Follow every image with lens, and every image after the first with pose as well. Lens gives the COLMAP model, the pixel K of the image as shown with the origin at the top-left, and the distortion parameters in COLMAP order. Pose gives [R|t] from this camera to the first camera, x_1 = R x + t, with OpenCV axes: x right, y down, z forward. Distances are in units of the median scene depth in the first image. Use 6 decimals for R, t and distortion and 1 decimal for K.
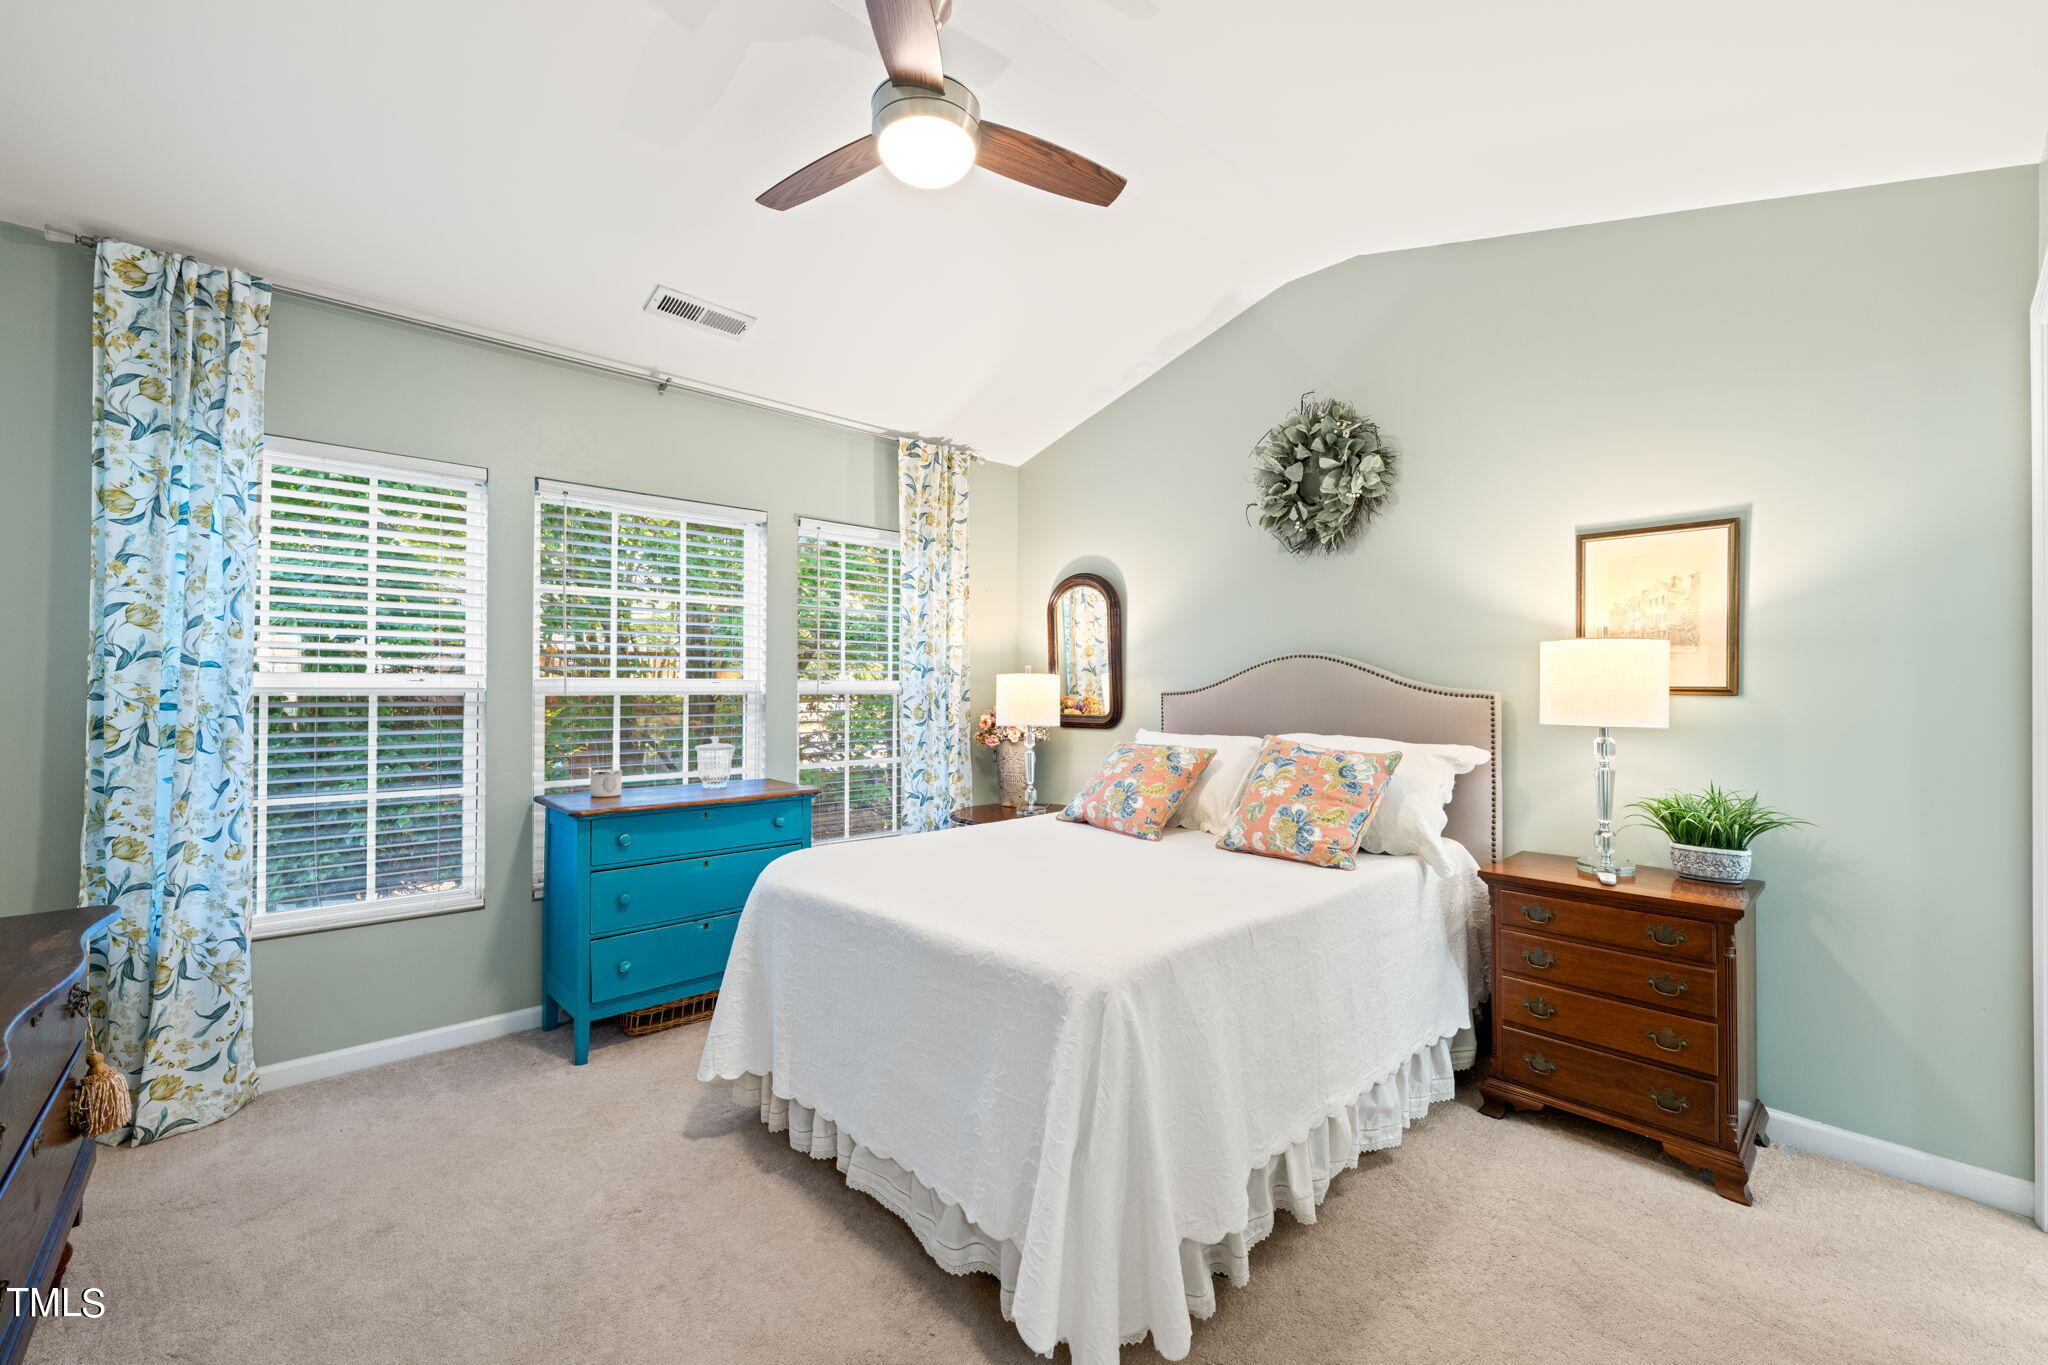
lens RADIAL K [[823.3, 0, 1024.0], [0, 823.3, 682.5], [0, 0, 1]] dist [-0.013074, 0.007623]
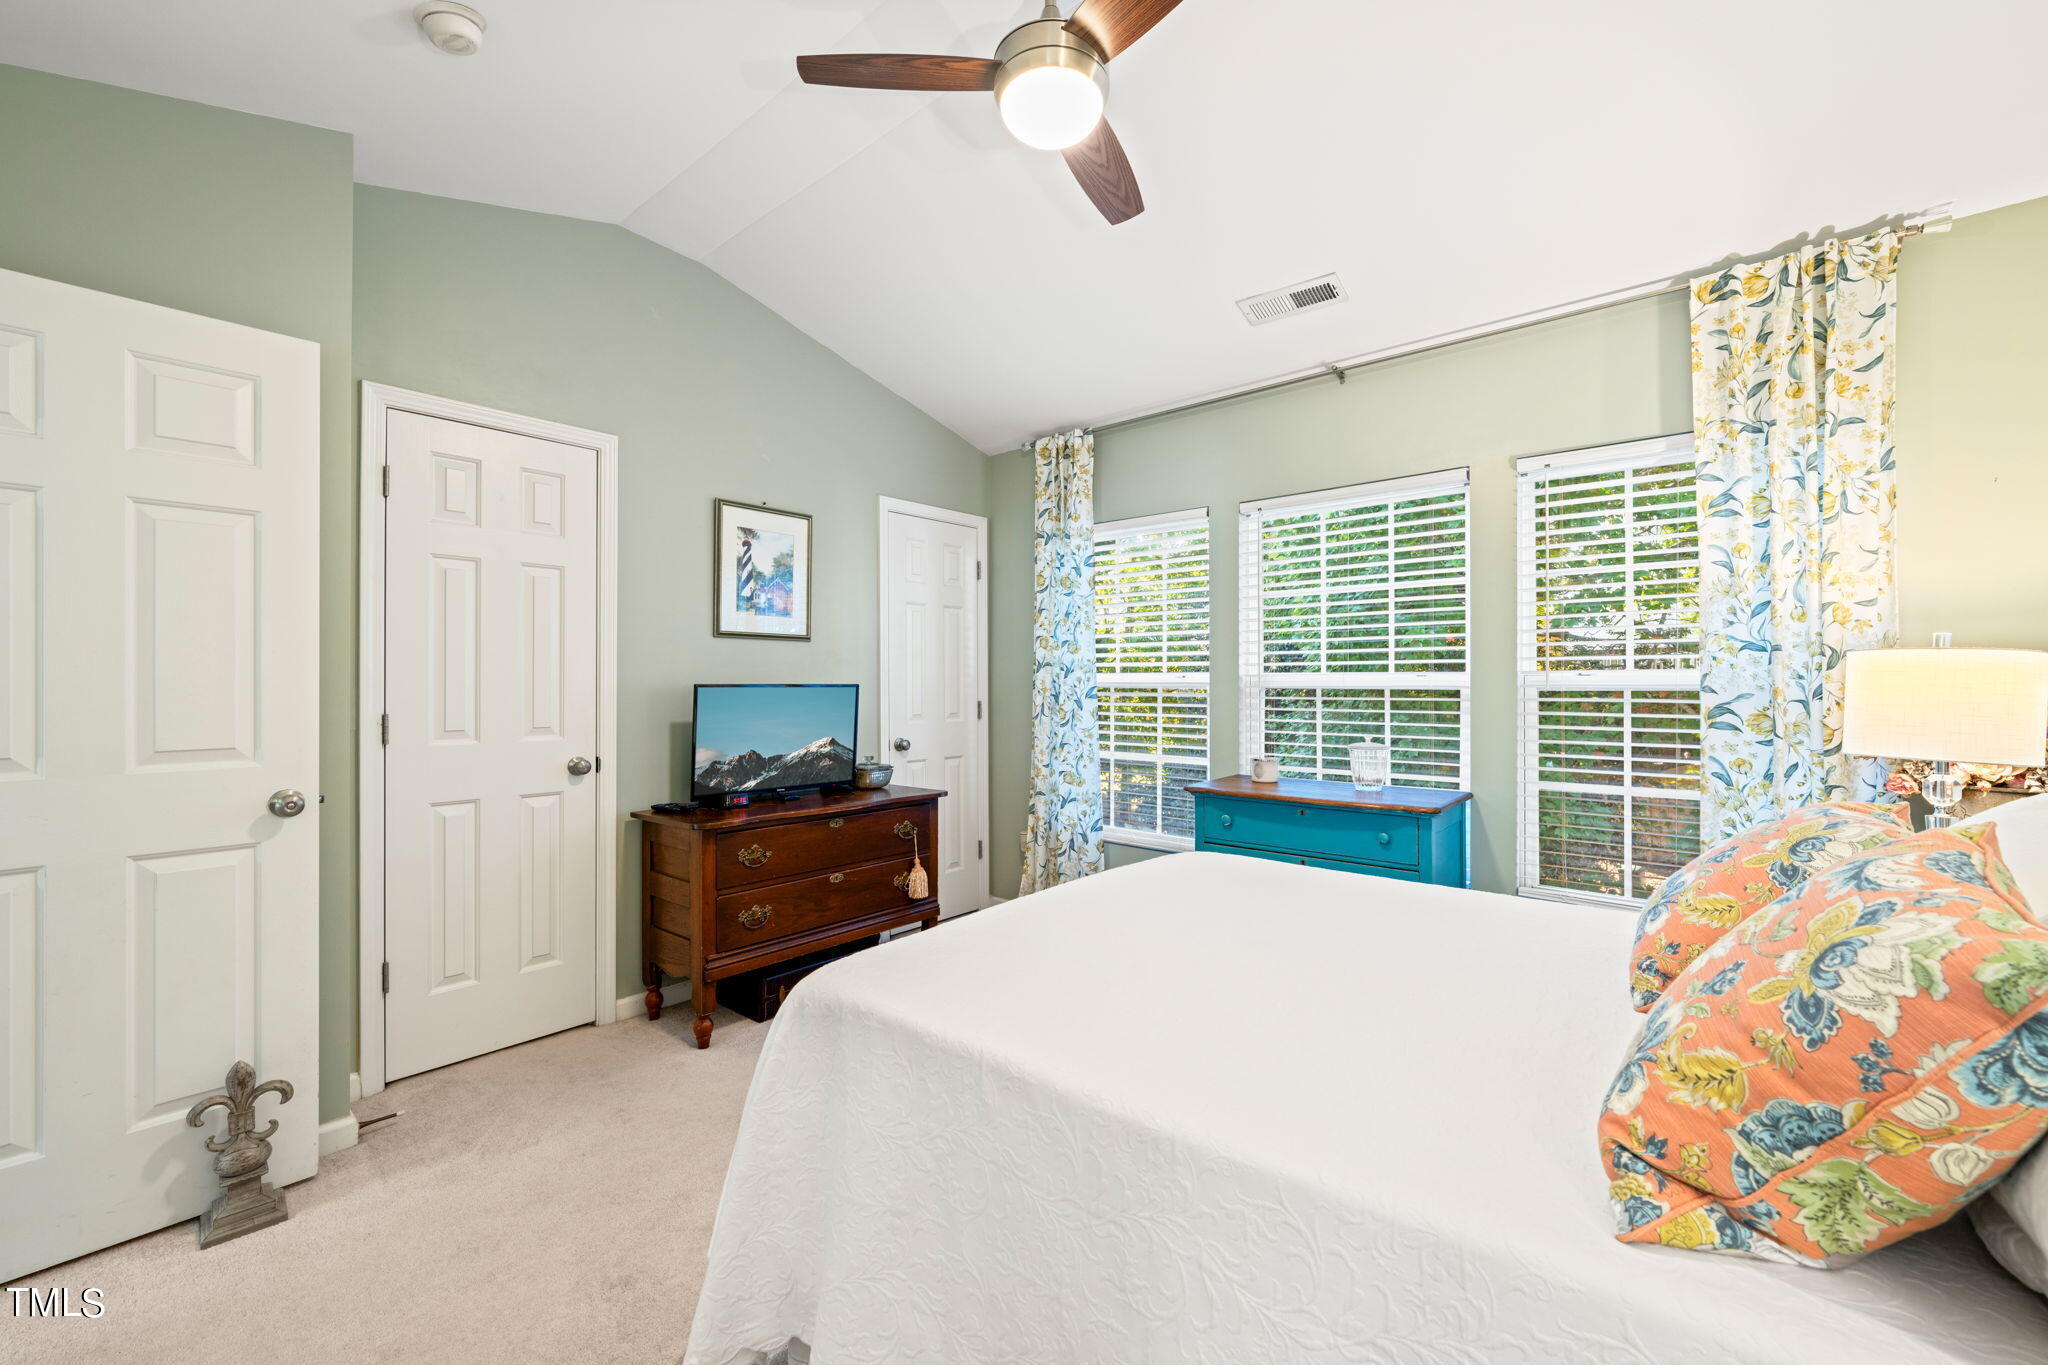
lens RADIAL K [[848.4, 0, 1037.4], [0, 848.4, 684.0], [0, 0, 1]] dist [0.002635, 0.000051]
pose [[0.121863, -0.002551, -0.992544, 0.624501], [0.008320, 0.999964, -0.001548, 0.009233], [0.992512, -0.008070, 0.121879, 0.616001]]
